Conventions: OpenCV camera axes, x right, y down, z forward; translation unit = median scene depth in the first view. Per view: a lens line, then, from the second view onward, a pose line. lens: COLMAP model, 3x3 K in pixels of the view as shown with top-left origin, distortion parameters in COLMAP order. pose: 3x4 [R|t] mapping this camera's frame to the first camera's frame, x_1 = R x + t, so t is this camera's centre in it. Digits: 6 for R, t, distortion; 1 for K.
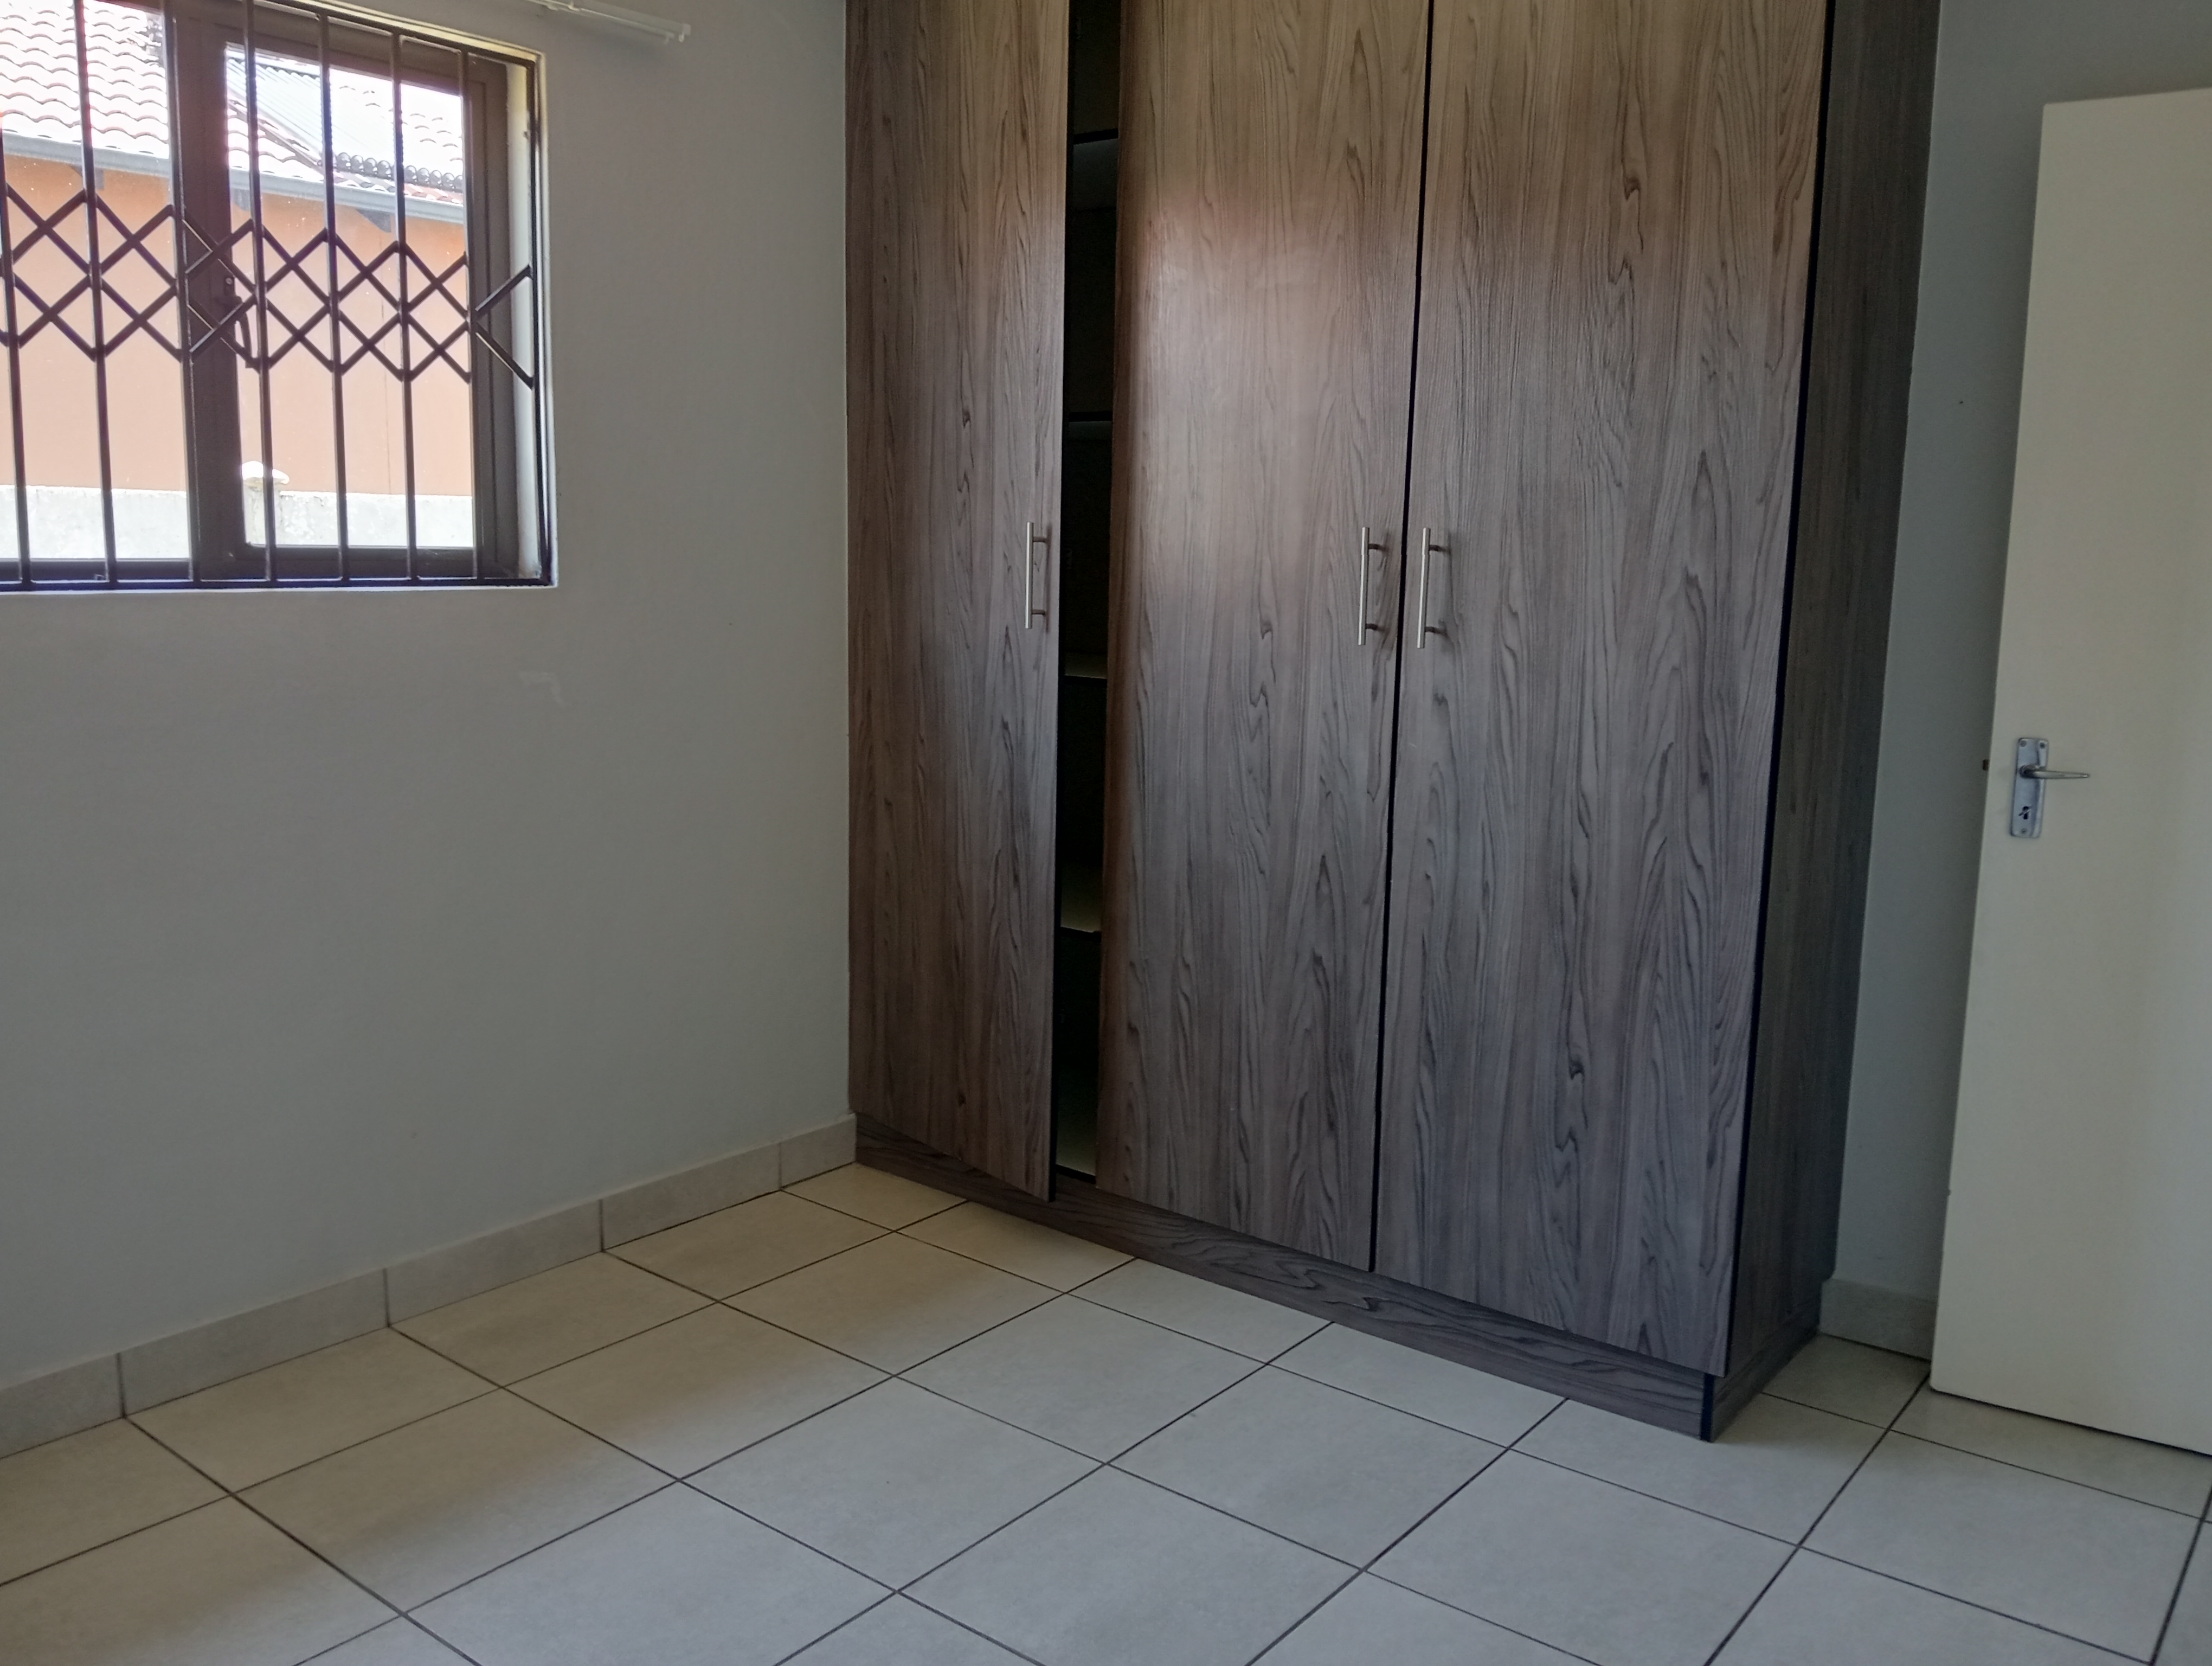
lens RADIAL K [[1804.9, 0, 1137.9], [0, 1804.9, 828.6], [0, 0, 1]] dist [0.106380, -0.240294]
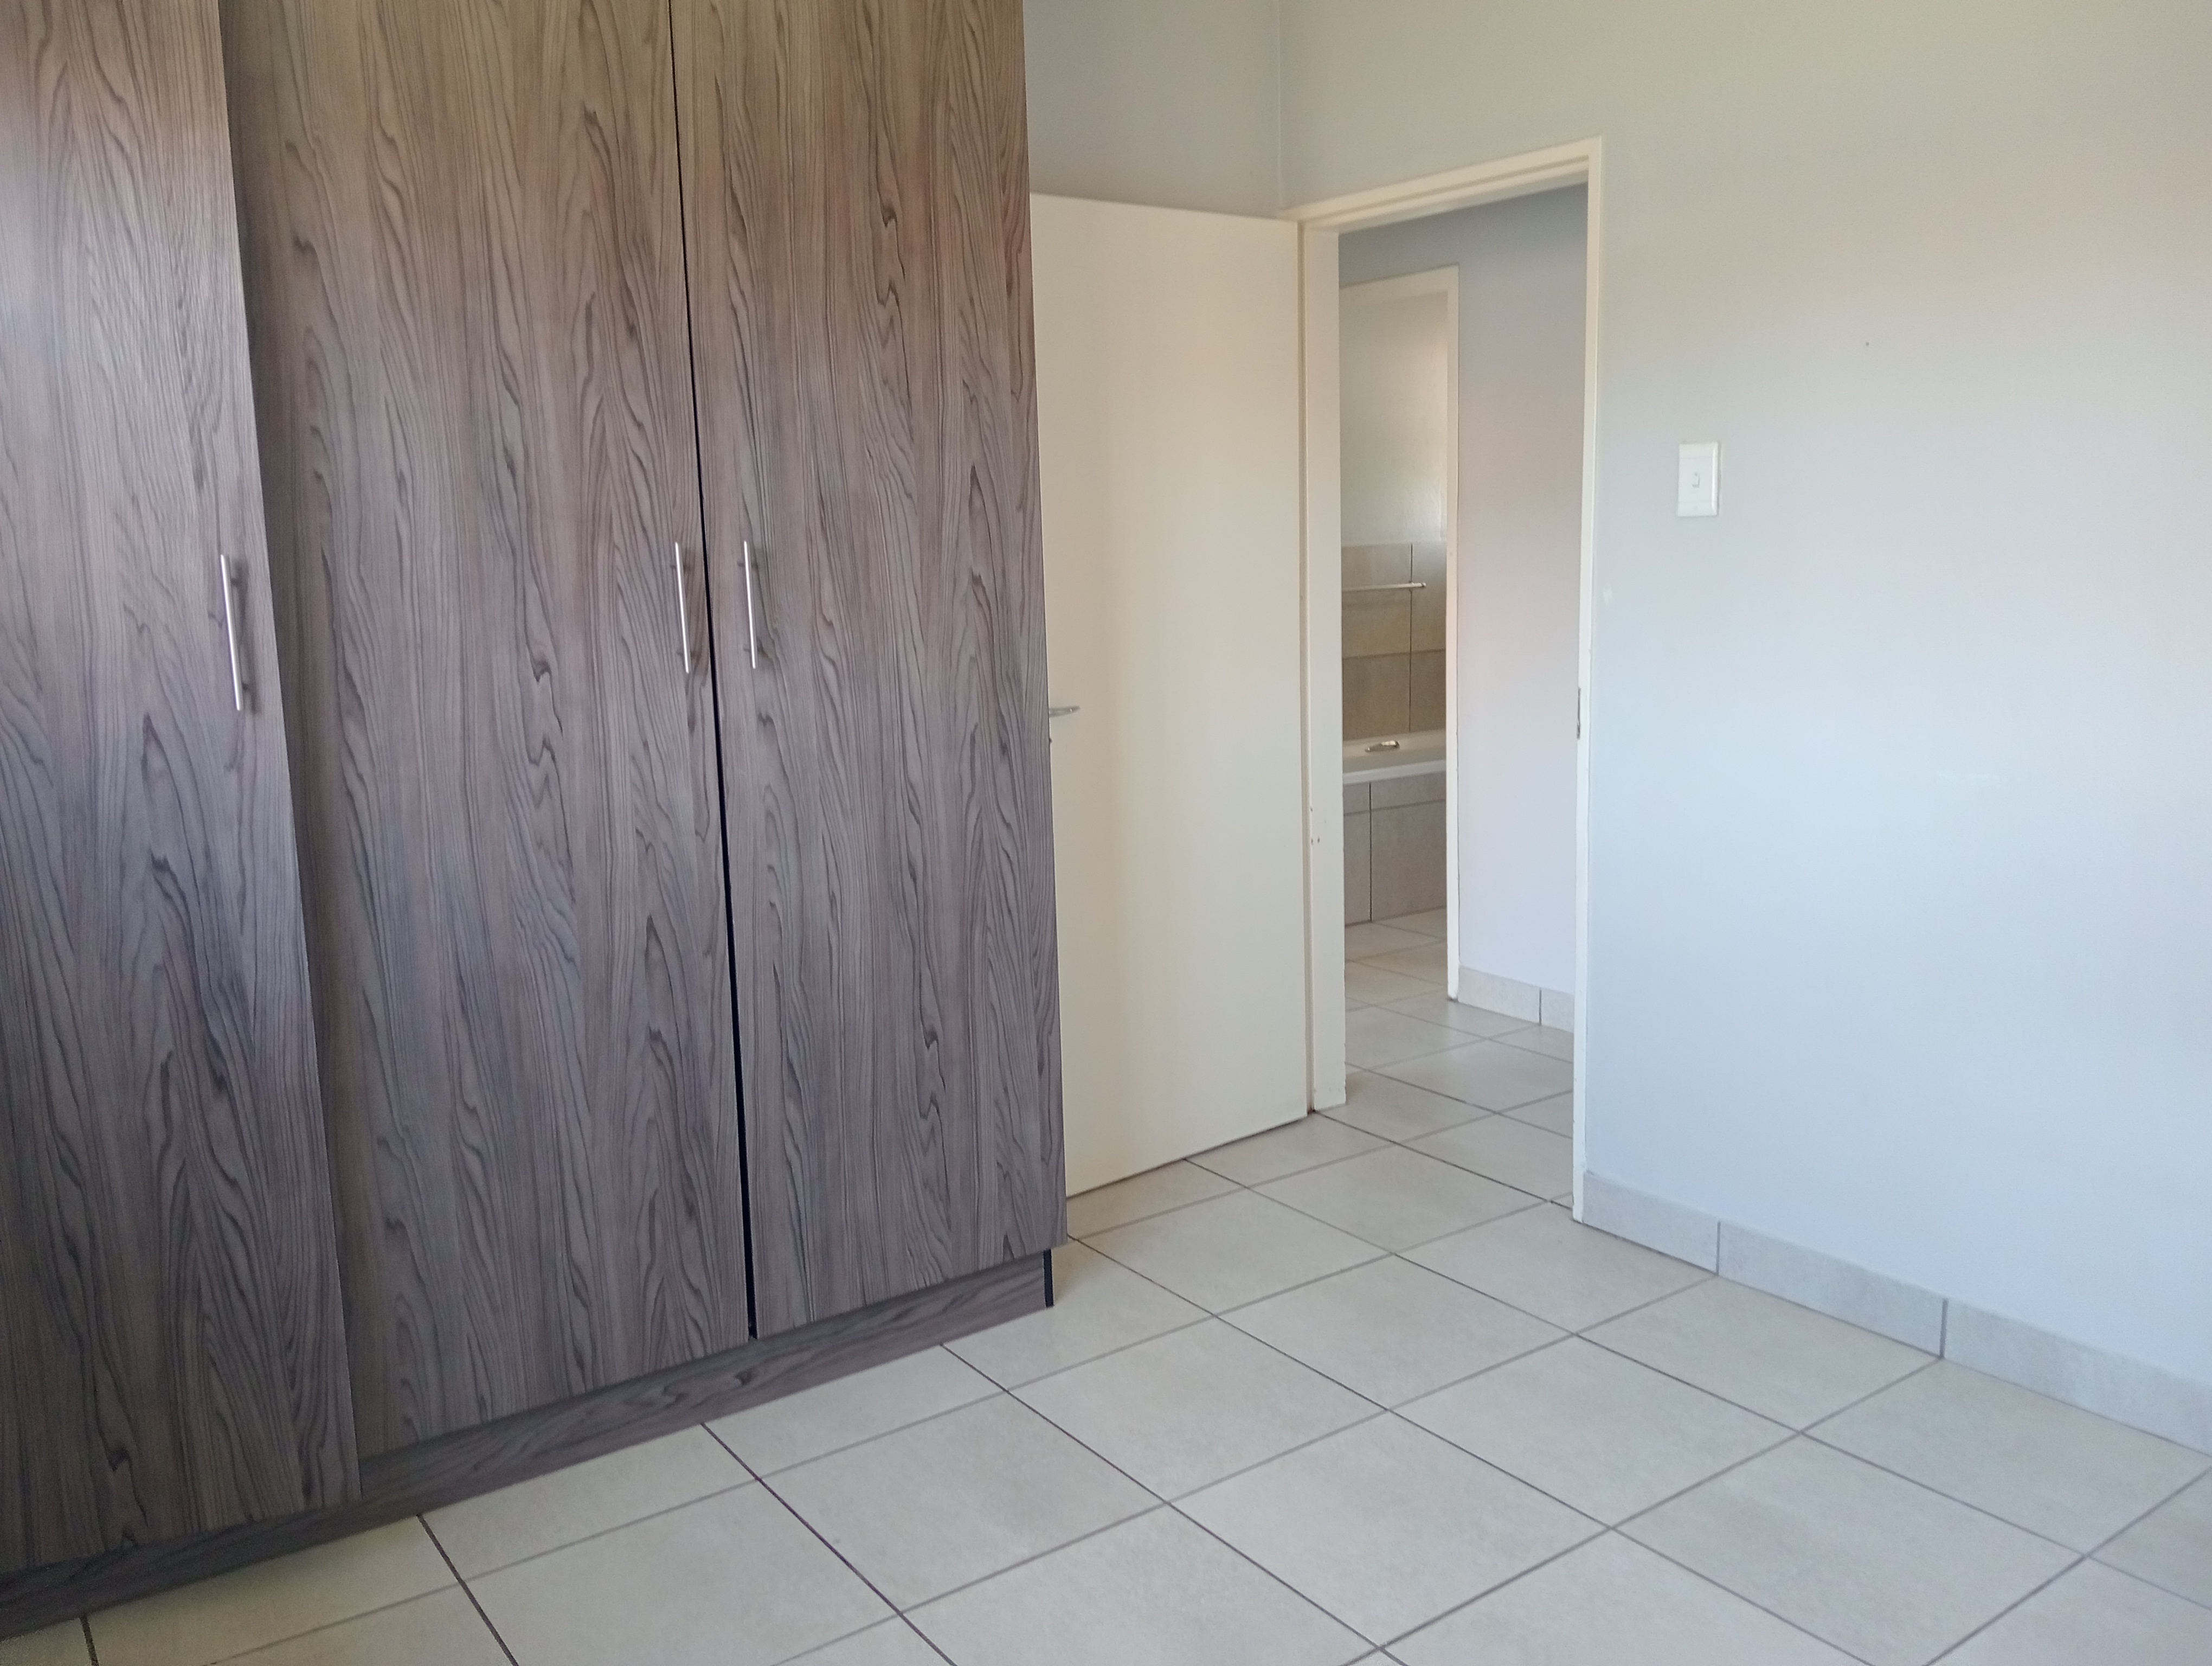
lens RADIAL K [[1804.9, 0, 1137.9], [0, 1804.9, 828.6], [0, 0, 1]] dist [0.106380, -0.240294]
pose [[0.273035, -0.187585, 0.943538, -0.690075], [0.182241, 0.973130, 0.140732, -0.113351], [-0.944585, 0.133526, 0.299885, 0.530262]]
